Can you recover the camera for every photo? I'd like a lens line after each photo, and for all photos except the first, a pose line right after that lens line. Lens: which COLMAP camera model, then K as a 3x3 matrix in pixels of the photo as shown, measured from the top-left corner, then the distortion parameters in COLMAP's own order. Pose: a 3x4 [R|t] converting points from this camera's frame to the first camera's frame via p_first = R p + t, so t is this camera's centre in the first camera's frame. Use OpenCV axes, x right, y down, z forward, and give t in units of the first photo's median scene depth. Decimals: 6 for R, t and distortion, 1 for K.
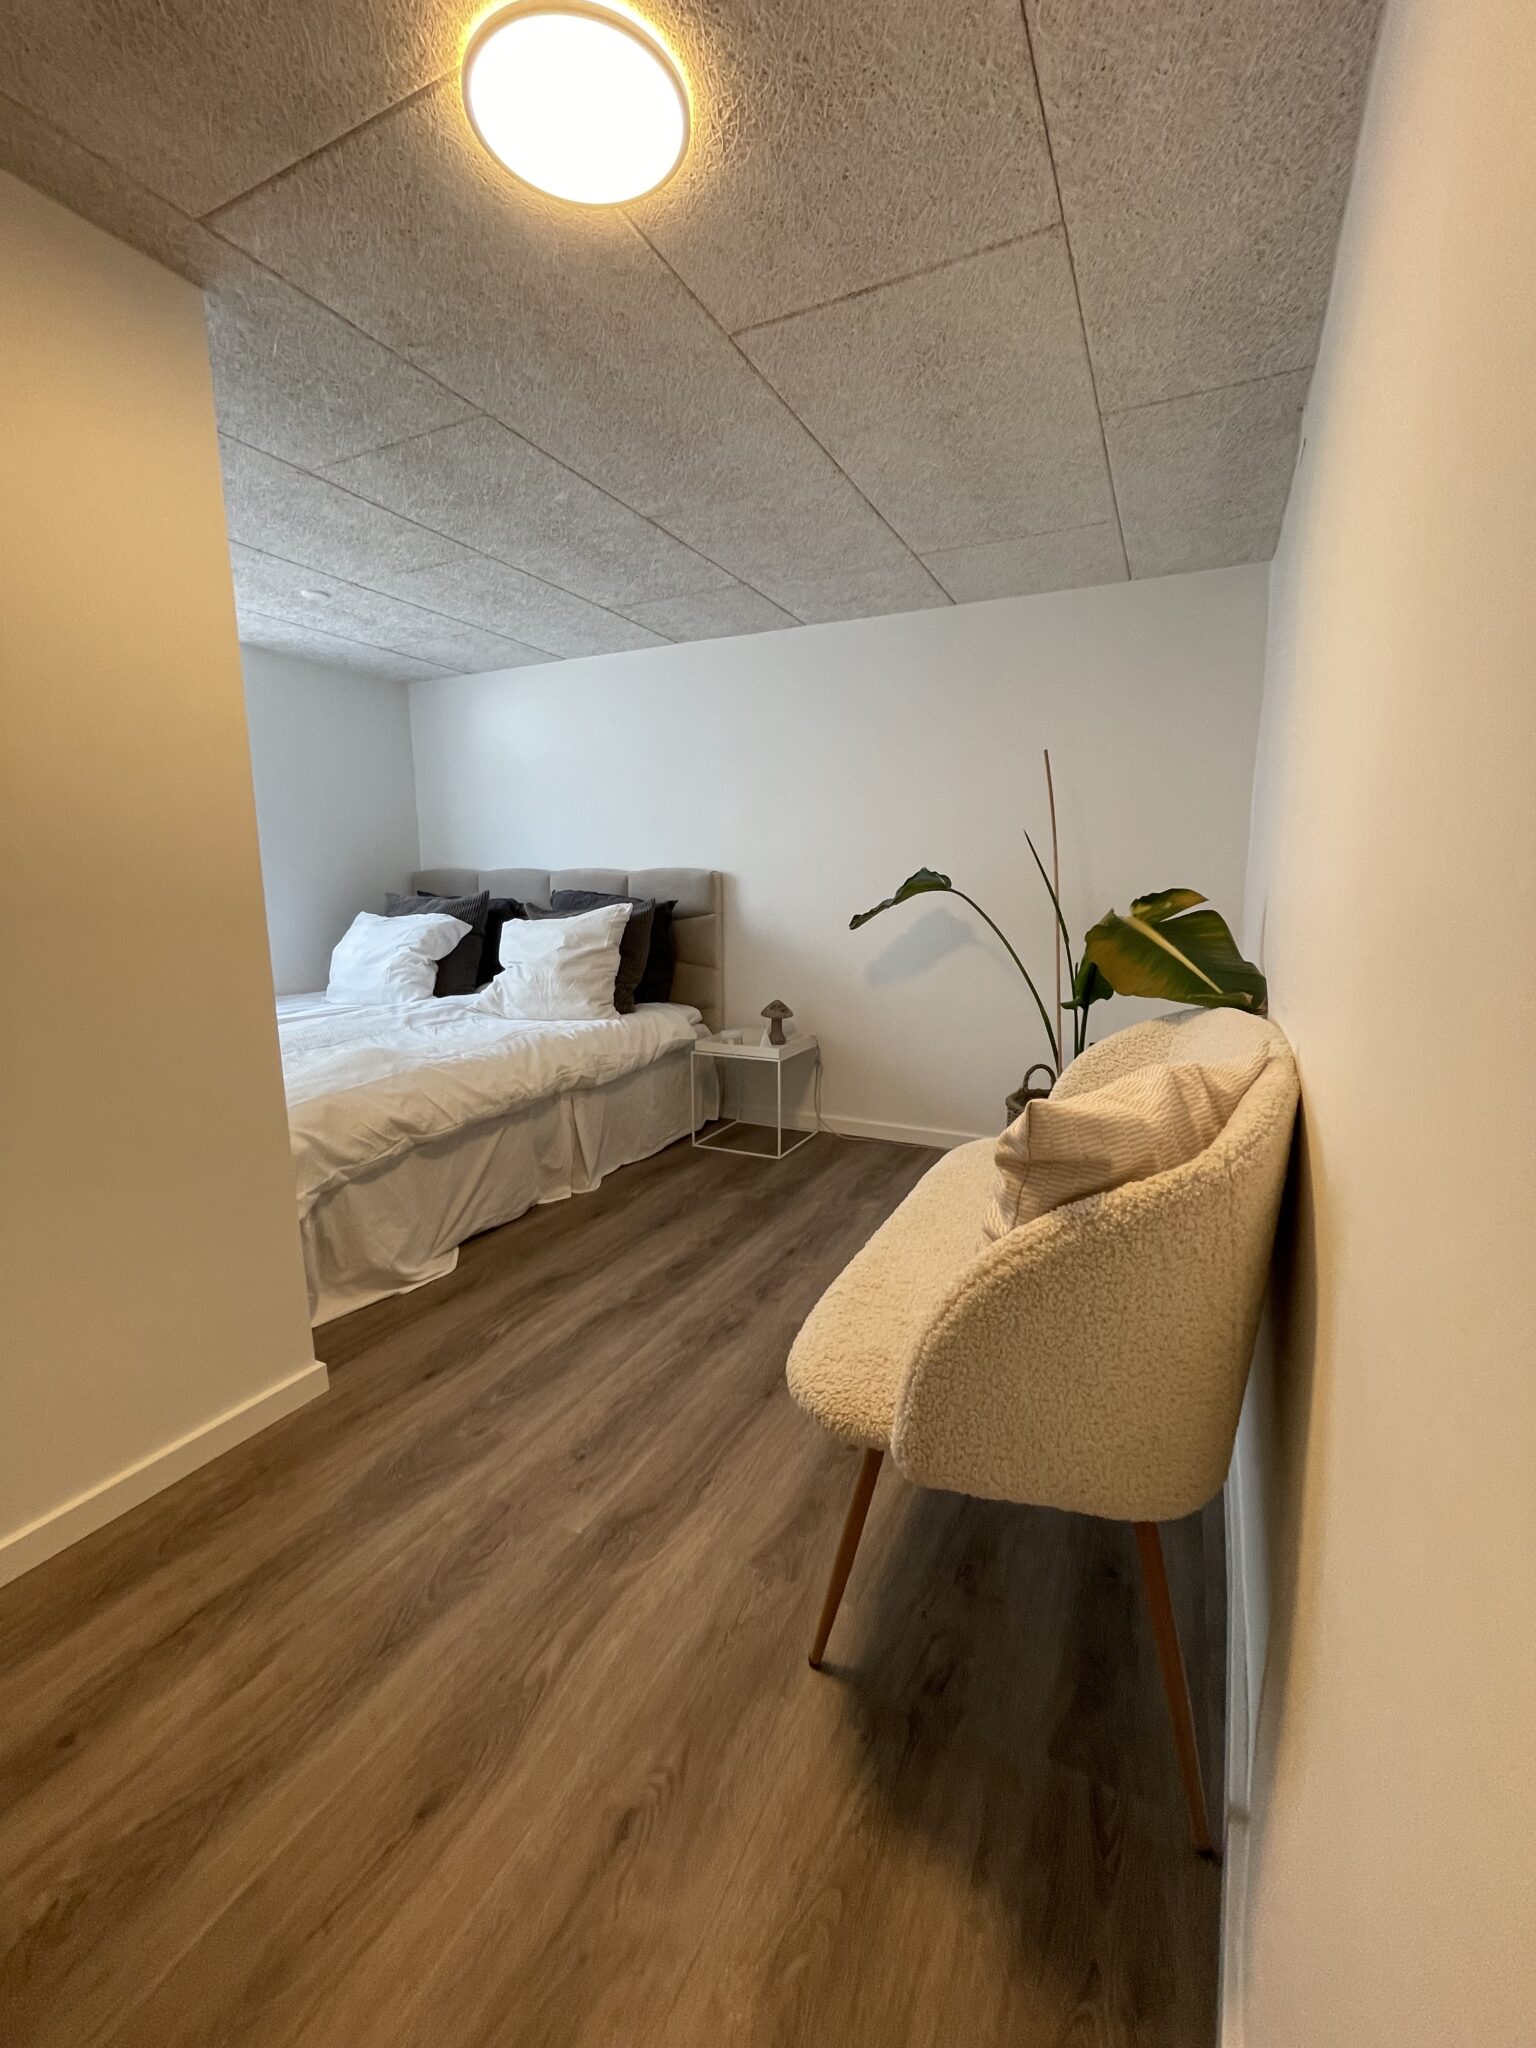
lens RADIAL K [[835.3, 0, 771.5], [0, 835.3, 1027.1], [0, 0, 1]] dist [-0.000958, 0.000393]
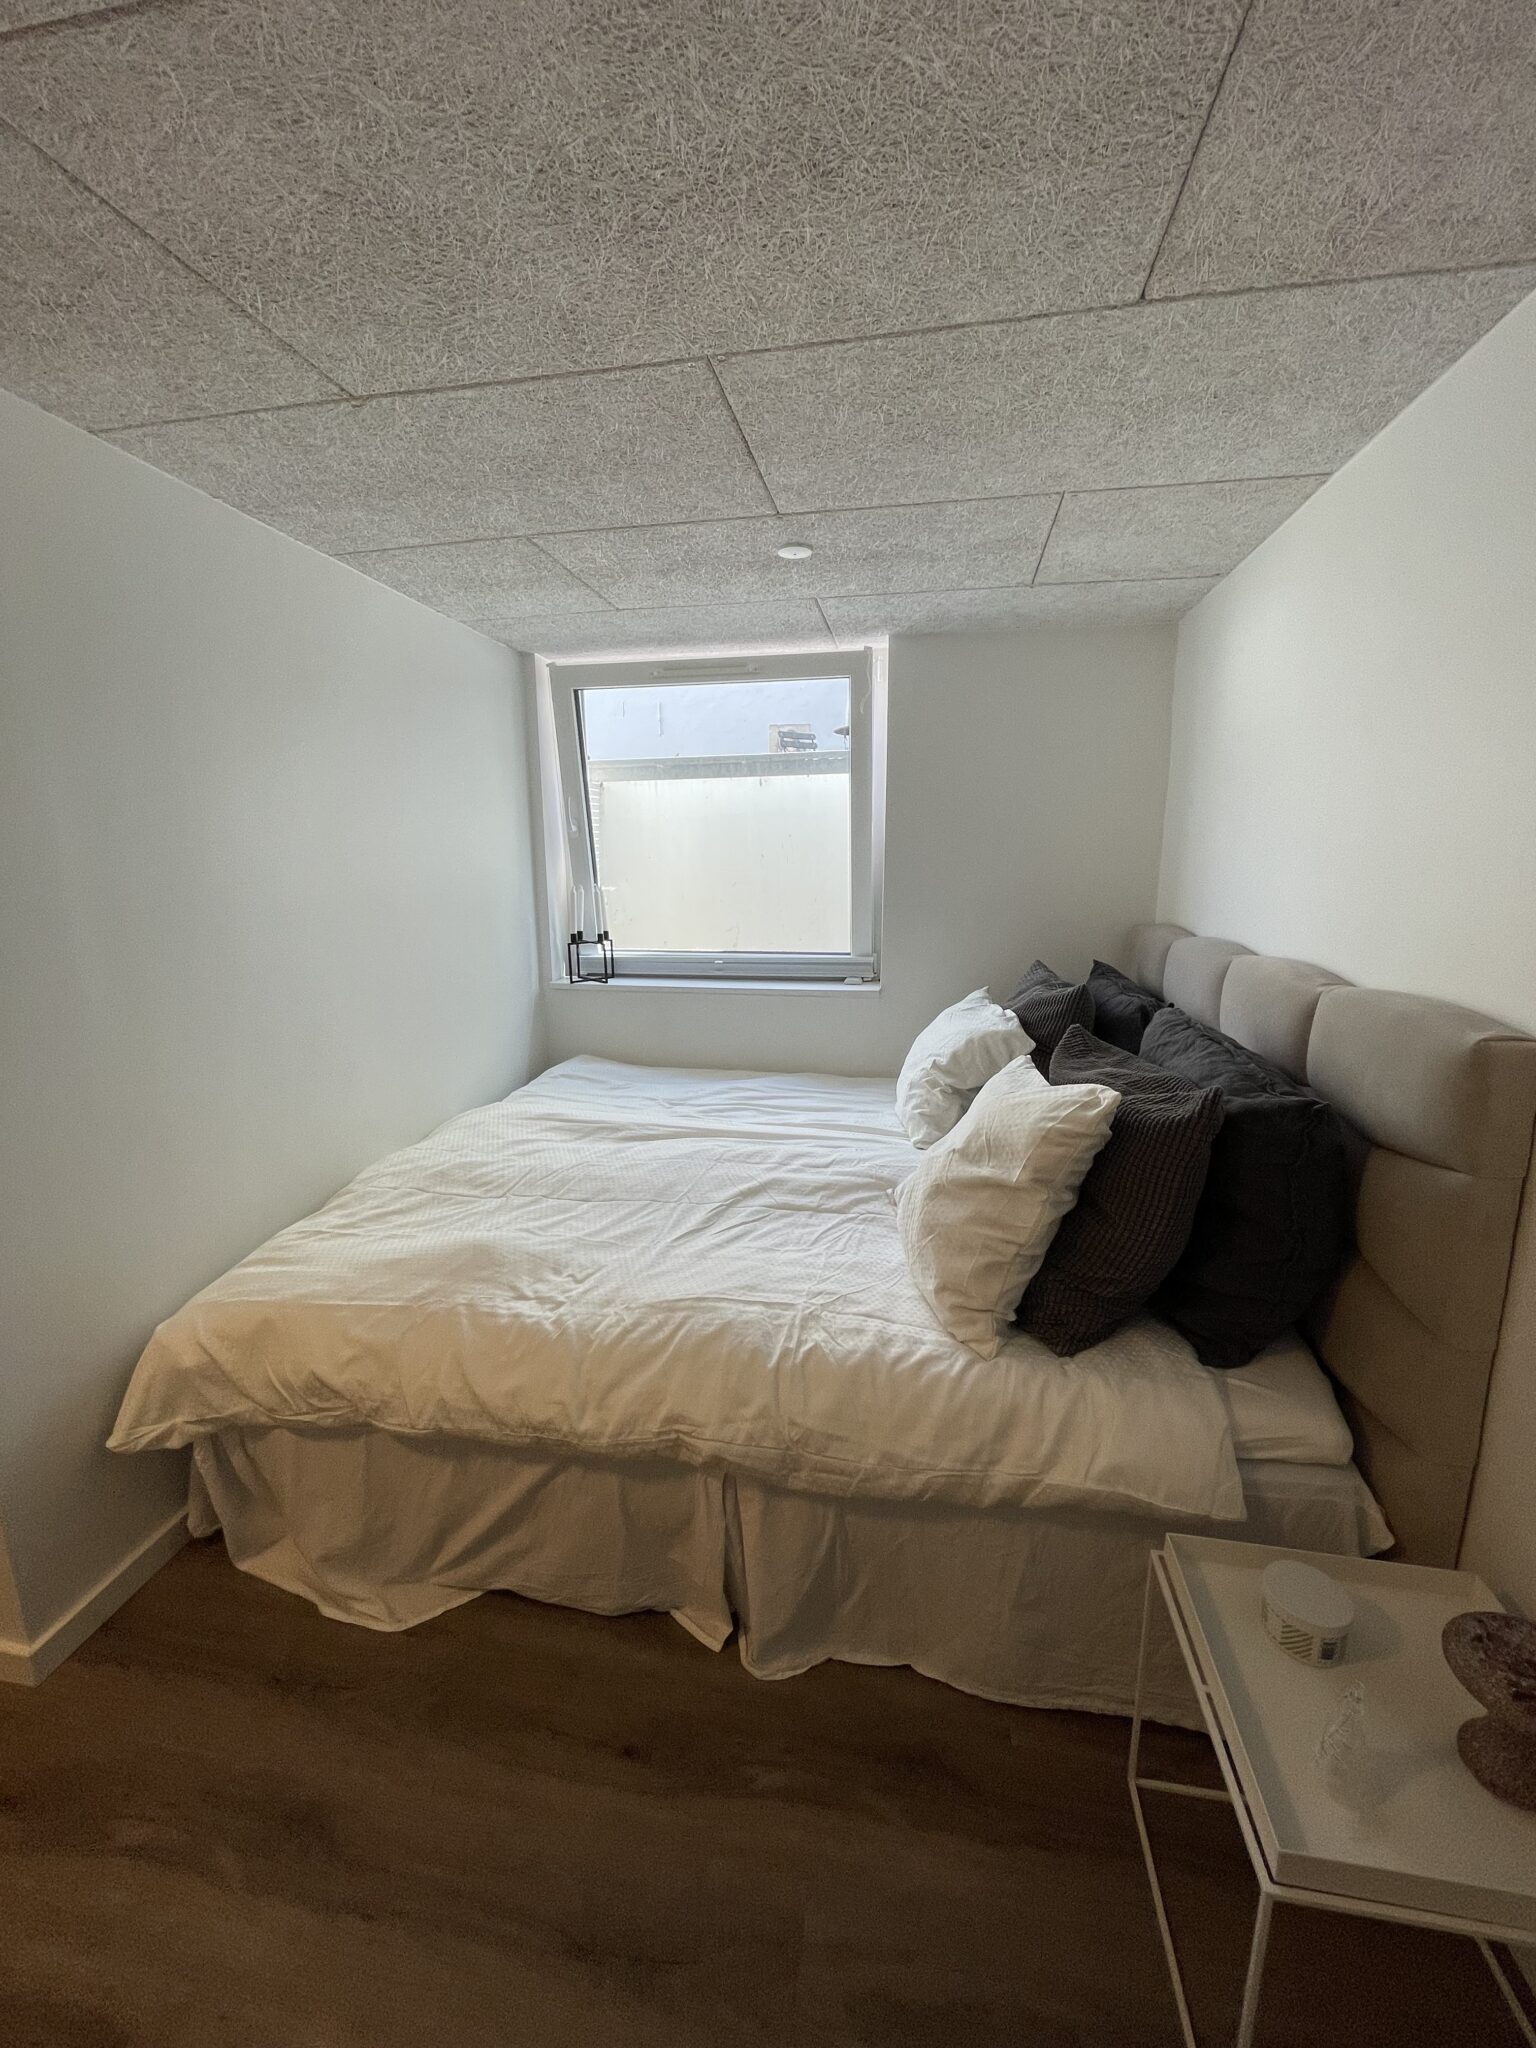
lens RADIAL K [[835.3, 0, 771.5], [0, 835.3, 1027.1], [0, 0, 1]] dist [-0.000958, 0.000393]
pose [[0.279234, 0.188227, -0.941594, 0.161208], [-0.161907, 0.975788, 0.147048, -0.230799], [0.946475, 0.111390, 0.302949, 0.802758]]
